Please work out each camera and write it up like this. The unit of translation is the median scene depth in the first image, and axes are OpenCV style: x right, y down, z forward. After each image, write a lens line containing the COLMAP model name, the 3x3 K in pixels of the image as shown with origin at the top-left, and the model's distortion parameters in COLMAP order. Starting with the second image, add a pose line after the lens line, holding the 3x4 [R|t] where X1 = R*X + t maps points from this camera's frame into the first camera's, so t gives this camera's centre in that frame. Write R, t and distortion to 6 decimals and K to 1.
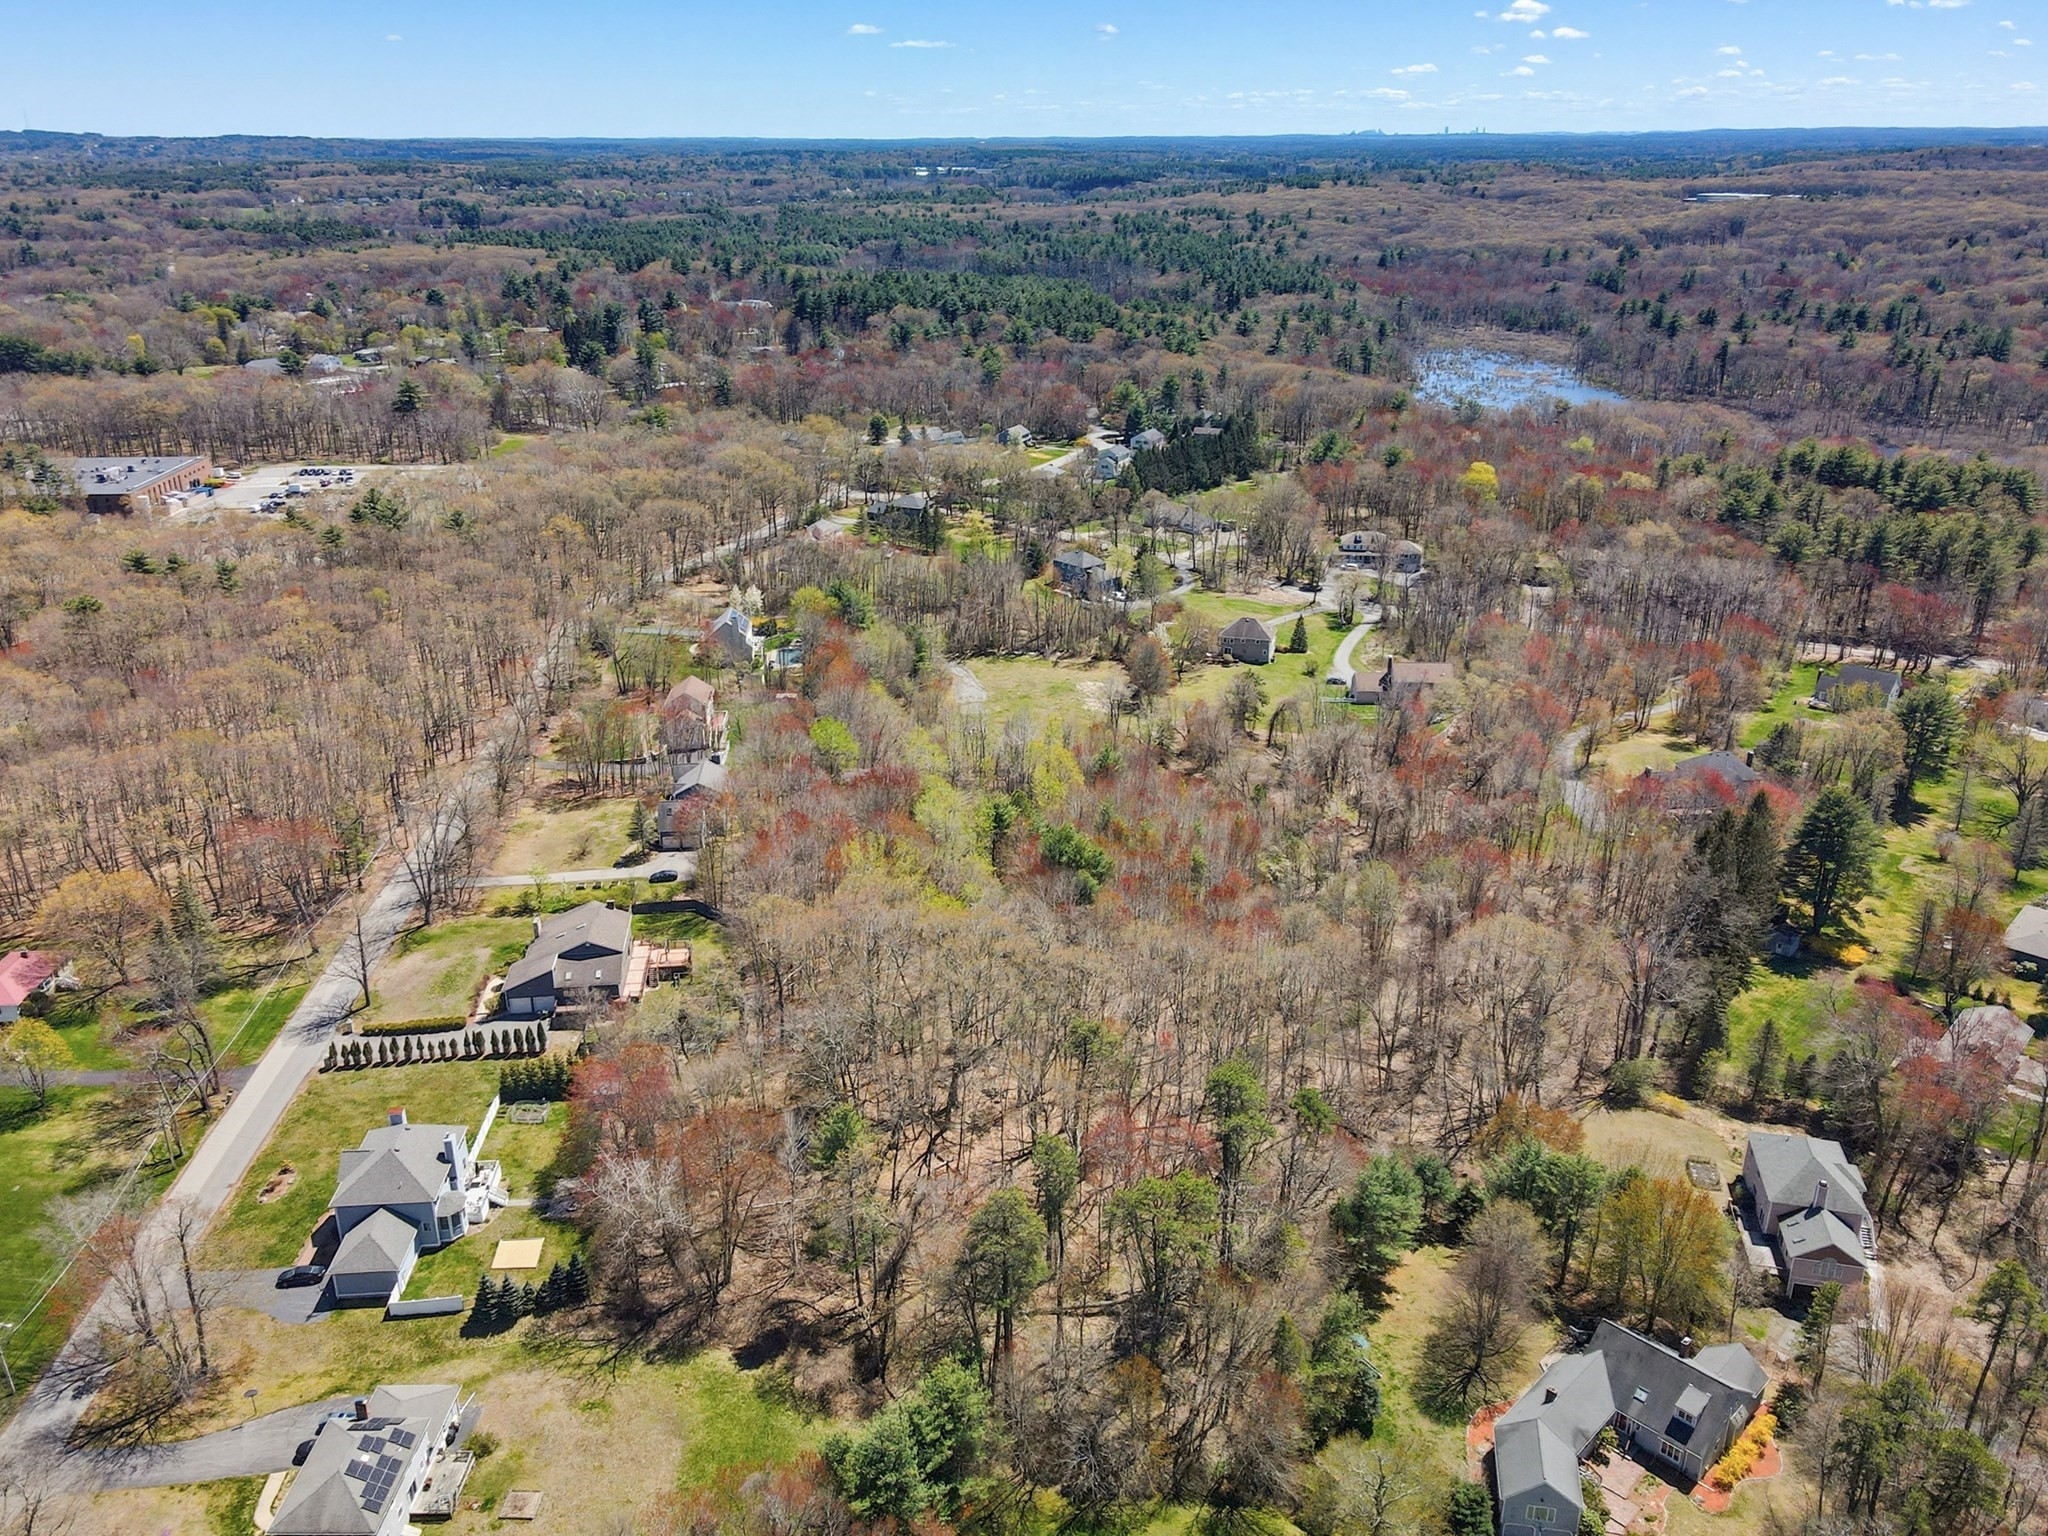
lens RADIAL K [[1541.0, 0, 1024.6], [0, 1541.0, 732.1], [0, 0, 1]] dist [-0.000440, 0.043028]
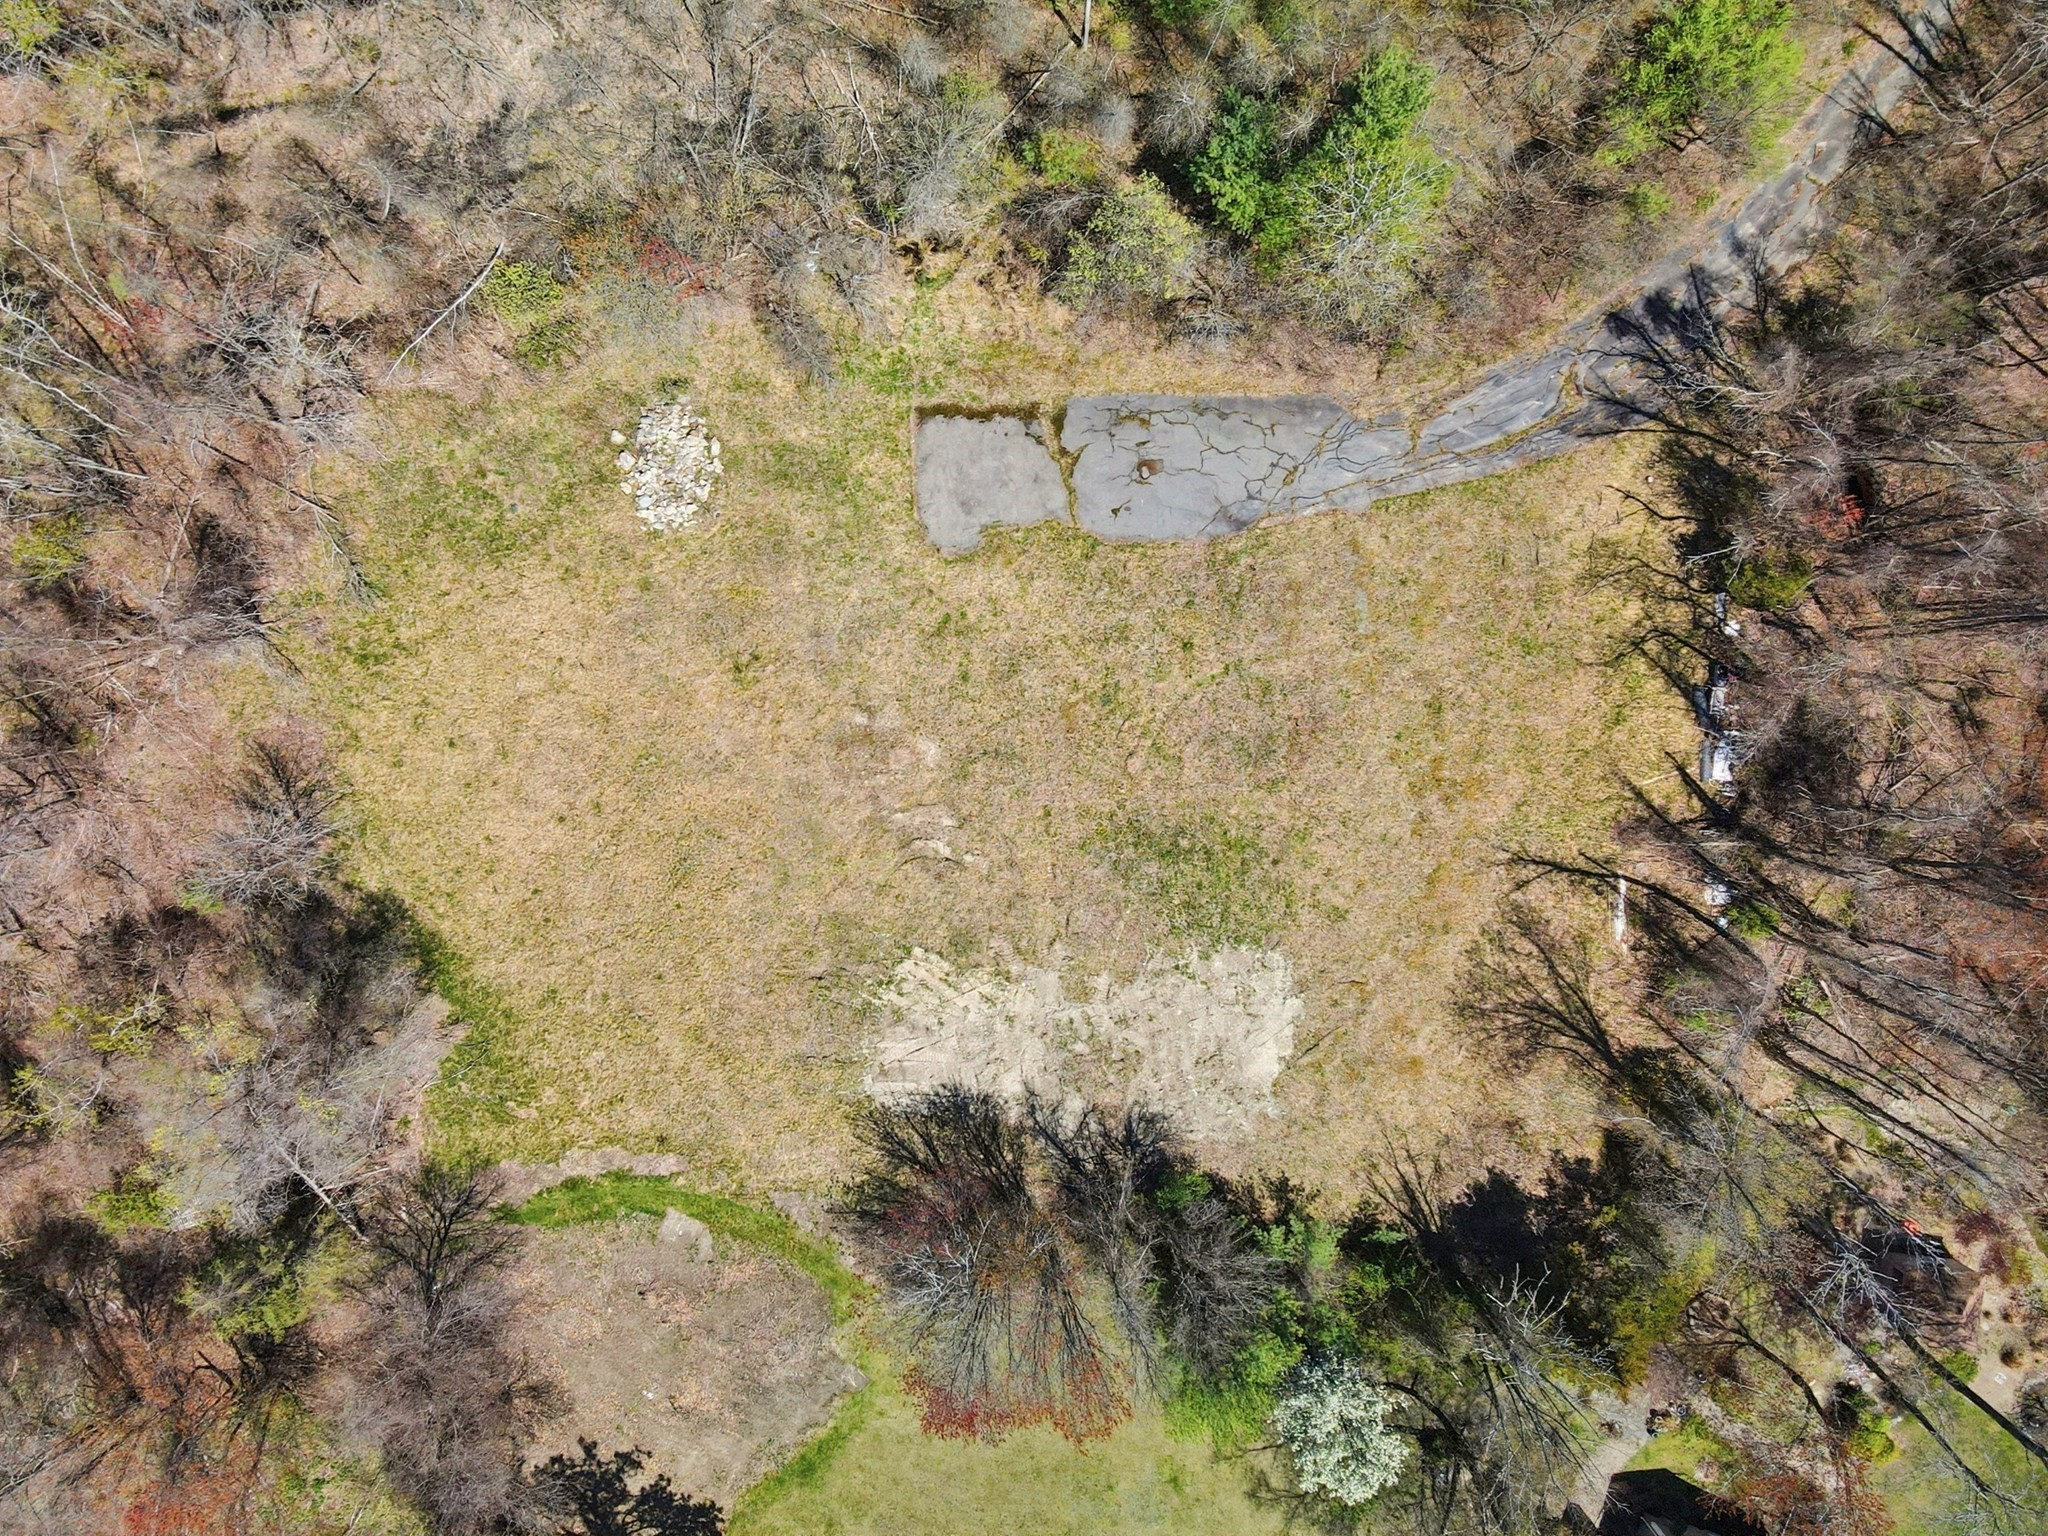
lens RADIAL K [[1497.3, 0, 1025.8], [0, 1497.3, 759.3], [0, 0, 1]] dist [0.005934, 0.025939]
pose [[-0.035870, 0.998306, 0.045807, -0.000632], [-0.354524, -0.055567, 0.933394, -0.076115], [0.934358, 0.017241, 0.355917, 0.313848]]
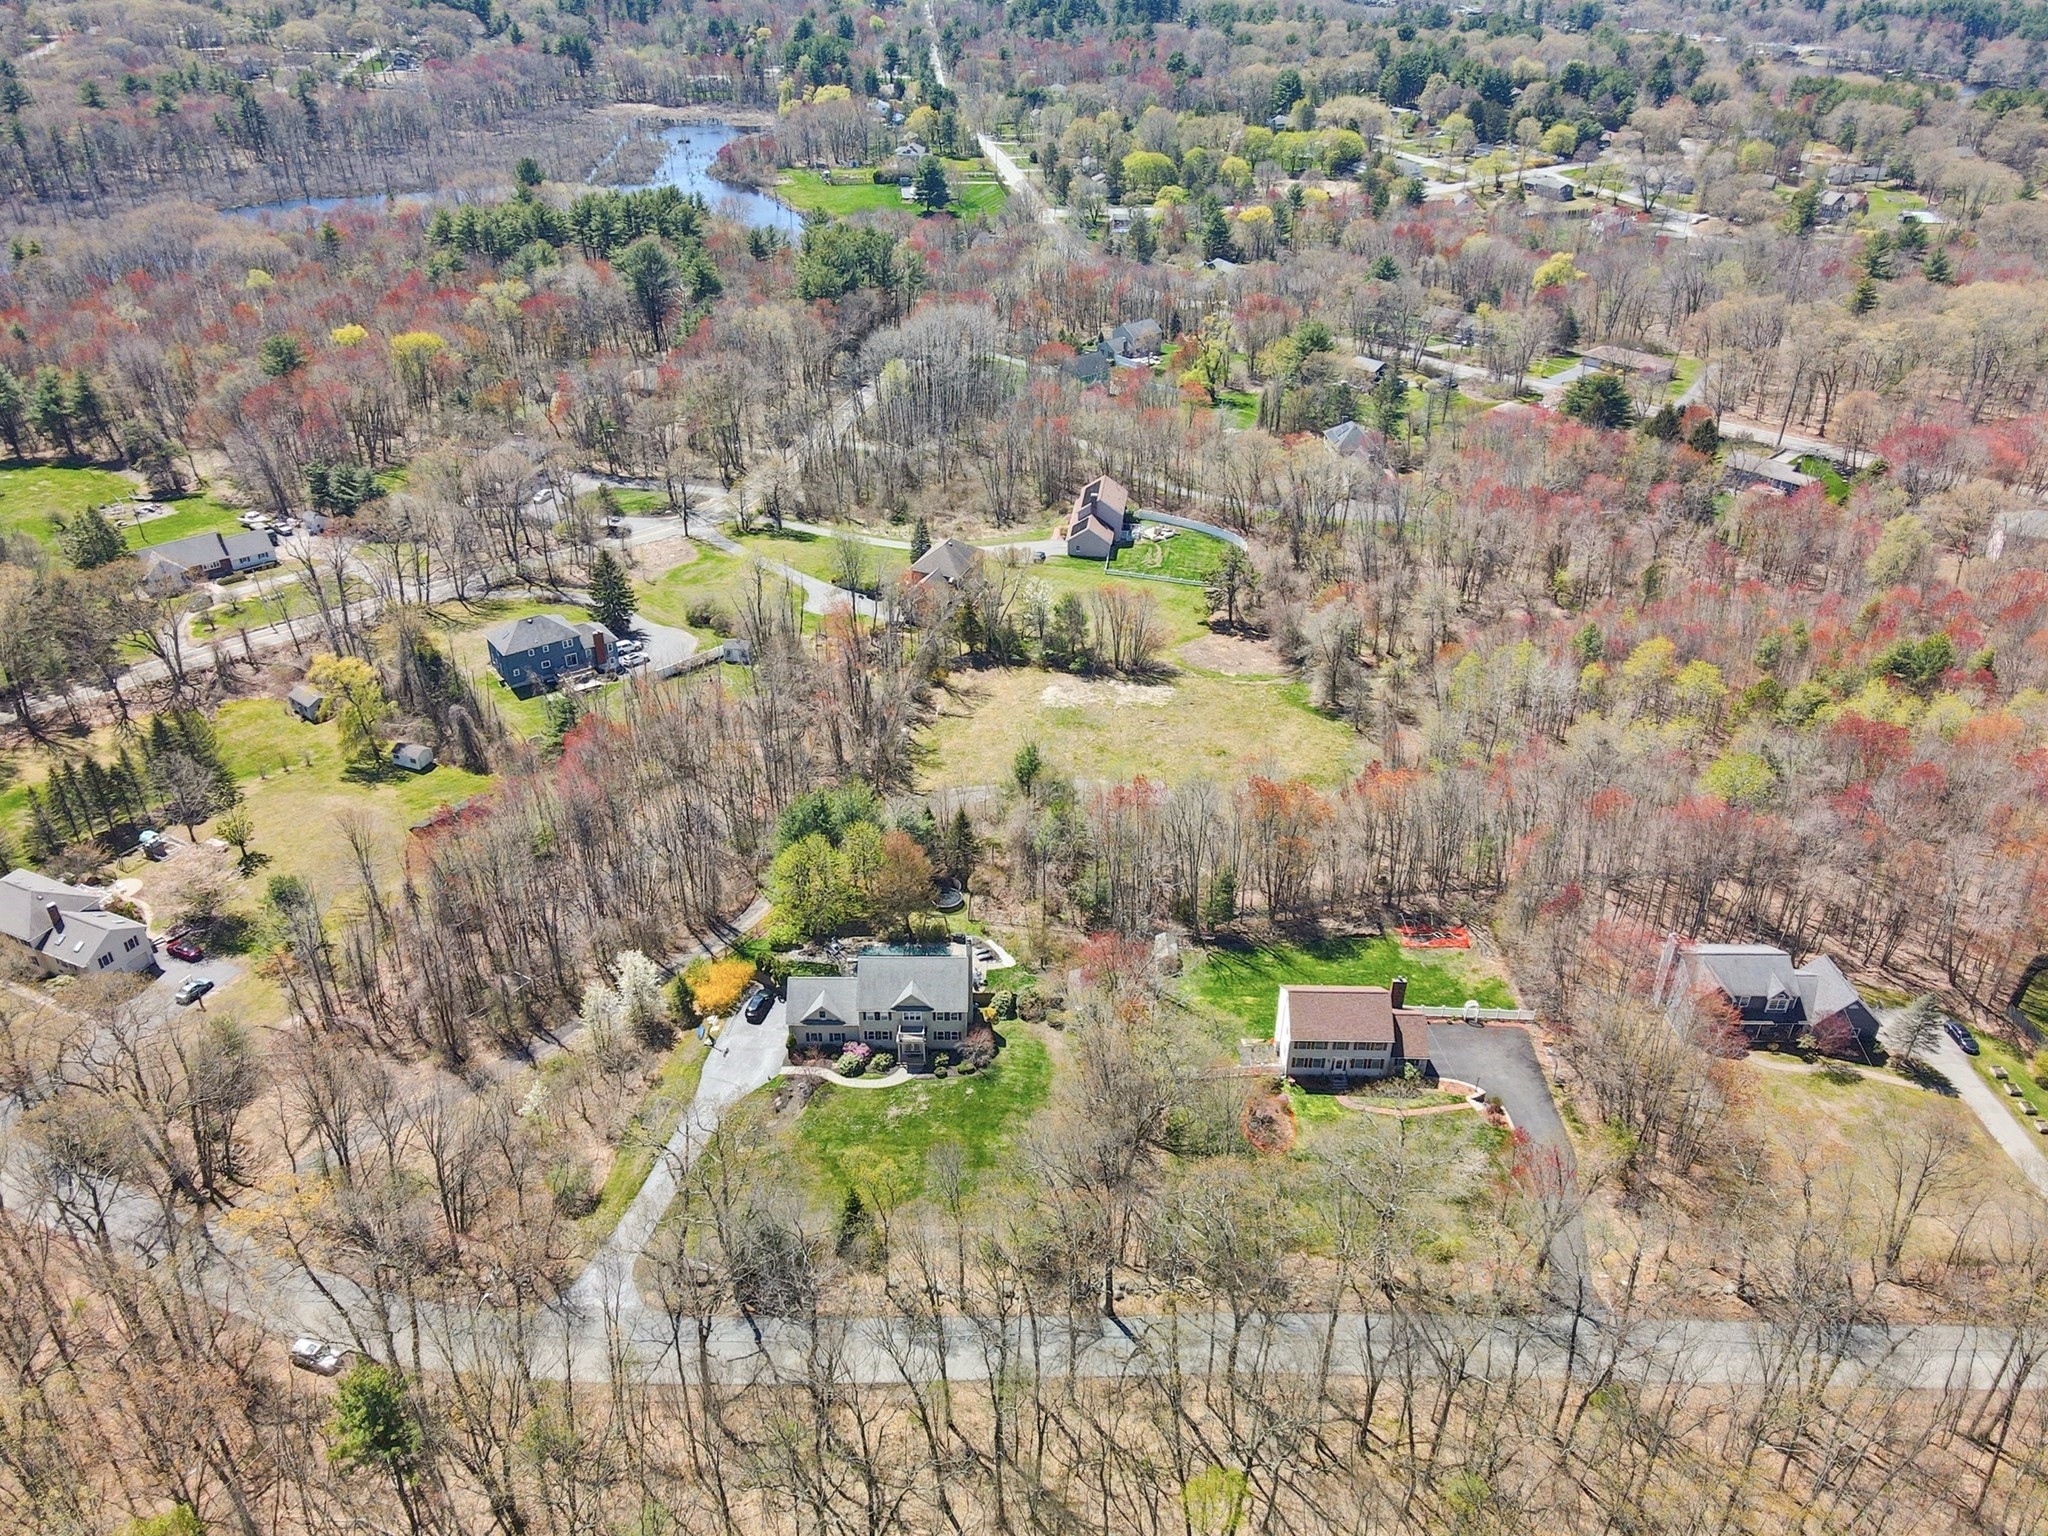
lens RADIAL K [[1497.3, 0, 1025.8], [0, 1497.3, 759.3], [0, 0, 1]] dist [0.005934, 0.025939]
pose [[0.066120, -0.512633, 0.856058, -0.195146], [0.347129, 0.816163, 0.461931, -0.114805], [-0.935484, 0.266620, 0.231915, 0.302870]]
